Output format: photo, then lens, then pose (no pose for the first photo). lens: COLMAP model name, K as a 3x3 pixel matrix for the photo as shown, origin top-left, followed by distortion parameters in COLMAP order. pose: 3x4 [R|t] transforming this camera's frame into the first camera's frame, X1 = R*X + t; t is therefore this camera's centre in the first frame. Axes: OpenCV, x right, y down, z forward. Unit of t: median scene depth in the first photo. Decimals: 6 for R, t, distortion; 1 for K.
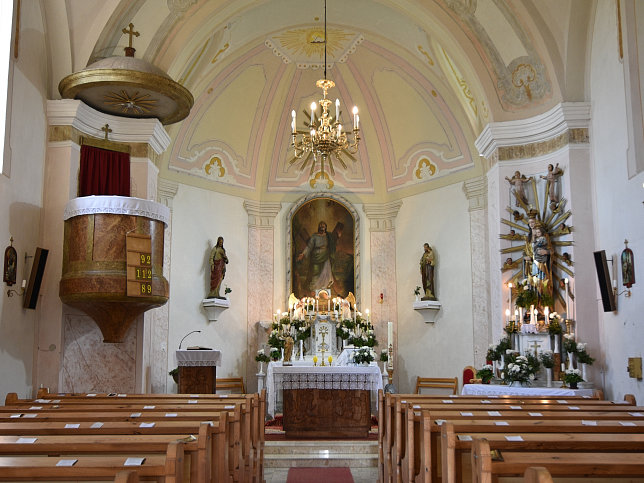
lens RADIAL K [[737.9, 0, 320.5], [0, 737.9, 247.3], [0, 0, 1]] dist [0.016004, 0.000000]
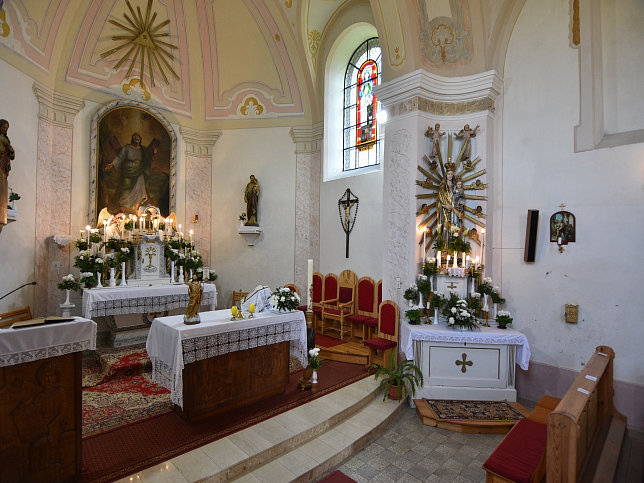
lens RADIAL K [[343.2, 0, 323.3], [0, 343.2, 240.9], [0, 0, 1]] dist [-0.004172, -0.008933]
pose [[0.704611, 0.024726, 0.709162, -0.187276], [-0.132858, 0.986316, 0.097616, 0.035948], [-0.697045, -0.163000, 0.698255, 0.694489]]
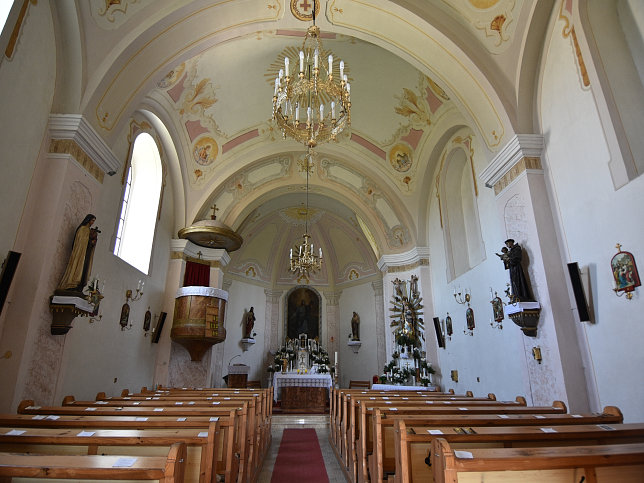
lens RADIAL K [[375.7, 0, 320.2], [0, 375.7, 244.7], [0, 0, 1]] dist [-0.000023, -0.002355]
pose [[0.998657, 0.022040, 0.046891, -0.003328], [-0.013509, 0.984472, -0.175023, -0.005810], [-0.050020, 0.174155, 0.983447, -0.053820]]
